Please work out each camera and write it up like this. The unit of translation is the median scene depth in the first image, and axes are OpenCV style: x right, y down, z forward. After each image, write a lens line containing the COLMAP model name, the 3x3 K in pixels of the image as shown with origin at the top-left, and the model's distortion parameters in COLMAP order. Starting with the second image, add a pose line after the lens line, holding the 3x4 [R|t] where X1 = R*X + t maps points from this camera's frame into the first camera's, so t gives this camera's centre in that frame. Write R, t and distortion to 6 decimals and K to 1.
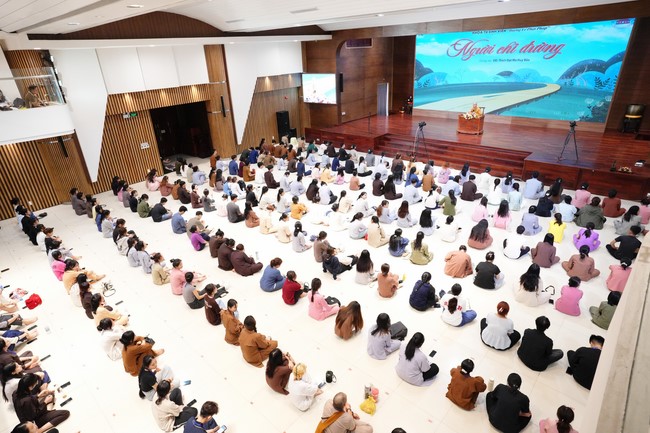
lens RADIAL K [[363.8, 0, 321.7], [0, 363.8, 212.7], [0, 0, 1]] dist [-0.034582, 0.028629]
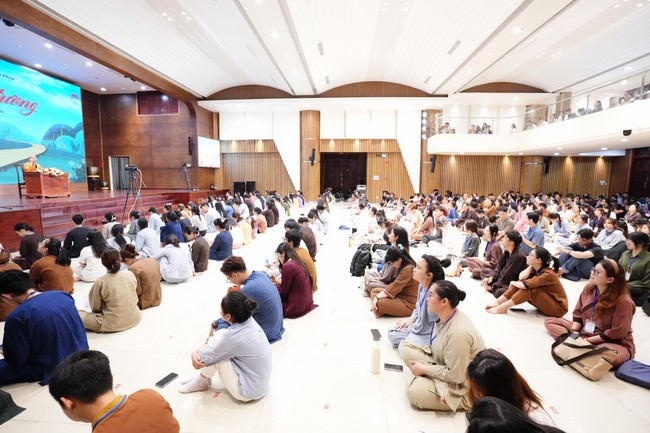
lens RADIAL K [[317.4, 0, 323.9], [0, 317.4, 215.9], [0, 0, 1]] dist [-0.074126, 0.032549]
pose [[-0.634149, -0.043660, 0.771978, -0.392044], [0.346395, 0.876568, 0.334125, -0.215699], [-0.691279, 0.479293, -0.540751, 1.024550]]
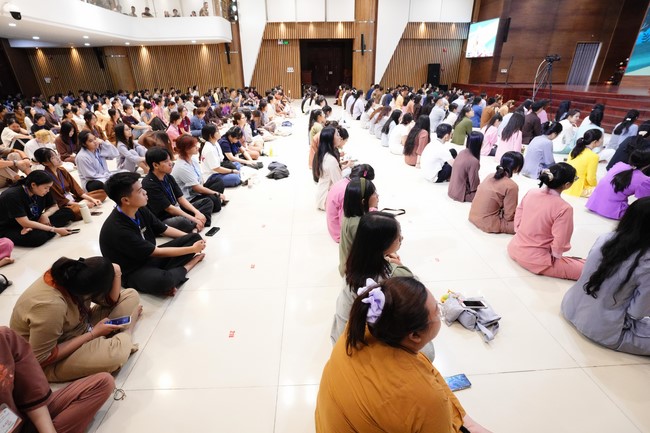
lens RADIAL K [[317.4, 0, 323.5], [0, 317.4, 215.3], [0, 0, 1]] dist [-0.074126, 0.032549]
pose [[0.712416, 0.332182, -0.618158, 0.392330], [-0.312894, 0.938824, 0.143896, 0.086407], [0.628141, 0.090905, 0.772771, 0.272923]]
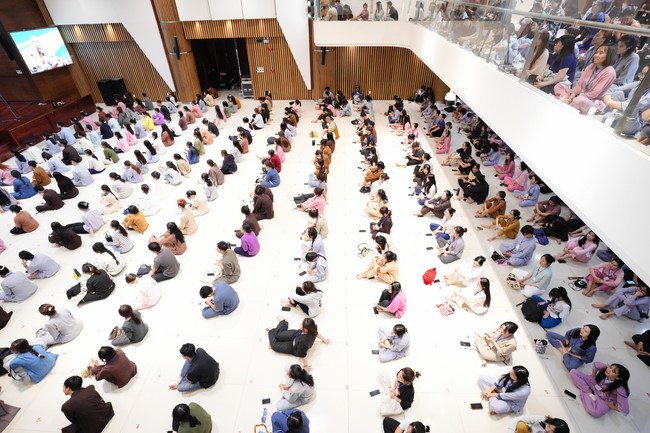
lens RADIAL K [[317.4, 0, 318.5], [0, 317.4, 217.1], [0, 0, 1]] dist [-0.074126, 0.032549]
pose [[-0.643720, -0.410544, 0.645816, -0.519554], [0.361381, 0.580809, 0.729428, -0.252087], [-0.674558, 0.702933, -0.225516, 0.620560]]
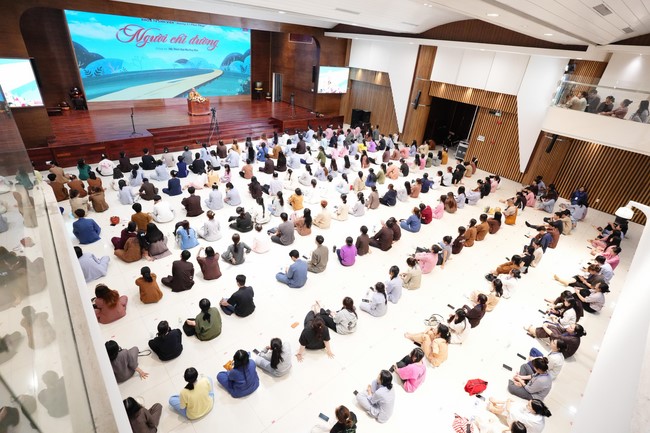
lens RADIAL K [[317.4, 0, 324.2], [0, 317.4, 214.9], [0, 0, 1]] dist [-0.074126, 0.032549]
pose [[0.090044, -0.427397, 0.899569, -0.613693], [0.324121, 0.866643, 0.379310, -0.202281], [-0.941721, 0.257414, 0.216564, 0.523699]]
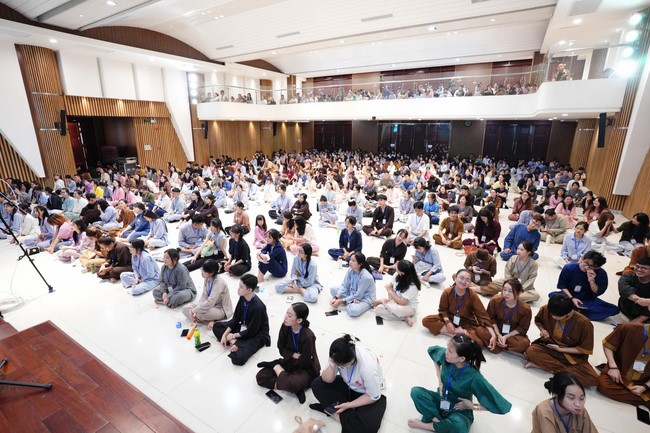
lens RADIAL K [[317.4, 0, 321.9], [0, 317.4, 216.6], [0, 0, 1]] dist [-0.074126, 0.032549]
pose [[-0.976840, 0.106521, -0.185572, 0.046233], [-0.038847, 0.764573, 0.643365, -0.358556], [0.210416, 0.635674, -0.742728, 1.163417]]
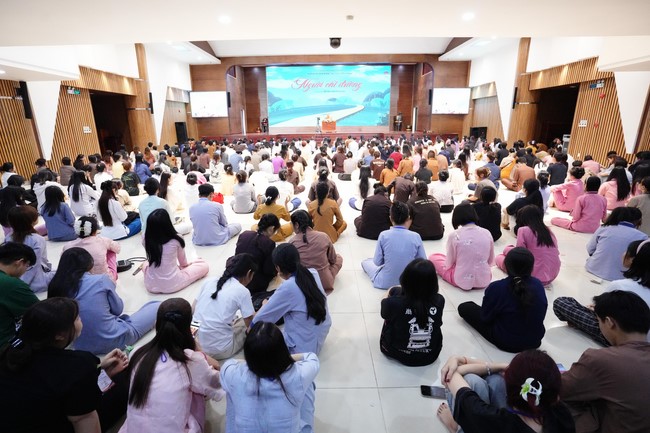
lens RADIAL K [[317.4, 0, 321.1], [0, 317.4, 215.6], [0, 0, 1]] dist [-0.074126, 0.032549]
pose [[0.737346, -0.150647, 0.658504, -0.556219], [0.257233, 0.963989, -0.067498, 0.199835], [-0.624622, 0.219158, 0.749544, 0.122817]]
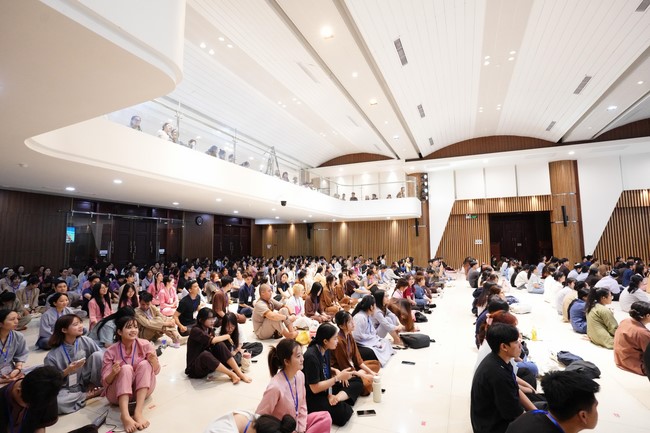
lens RADIAL K [[317.4, 0, 323.3], [0, 317.4, 214.2], [0, 0, 1]] dist [-0.074126, 0.032549]
pose [[0.318109, -0.041839, -0.947130, 0.321727], [-0.399818, 0.899920, -0.174039, 0.114721], [0.859623, 0.434043, 0.269545, 0.214255]]
